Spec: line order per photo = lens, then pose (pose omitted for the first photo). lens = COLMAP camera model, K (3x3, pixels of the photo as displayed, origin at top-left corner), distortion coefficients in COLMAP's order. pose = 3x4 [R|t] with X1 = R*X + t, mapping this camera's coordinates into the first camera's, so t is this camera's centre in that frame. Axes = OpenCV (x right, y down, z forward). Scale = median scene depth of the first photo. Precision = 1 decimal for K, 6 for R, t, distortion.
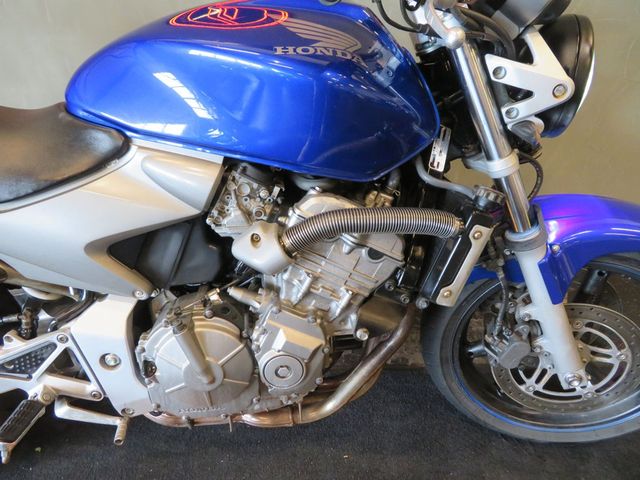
lens RADIAL K [[458.5, 0, 320.0], [0, 458.5, 240.0], [0, 0, 1]] dist [-0.007249, 0.002983]
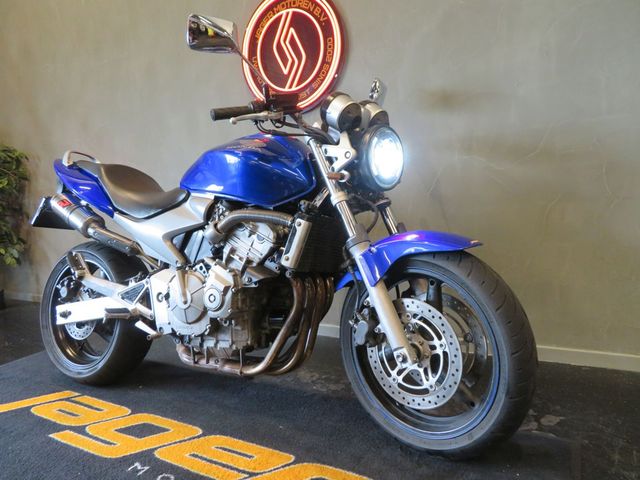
lens RADIAL K [[458.5, 0, 320.0], [0, 458.5, 240.0], [0, 0, 1]] dist [-0.007249, 0.002983]
pose [[0.841591, -0.012257, -0.539977, 1.247286], [-0.232057, 0.894561, -0.381982, 0.650668], [0.487724, 0.446778, 0.750010, -0.298545]]
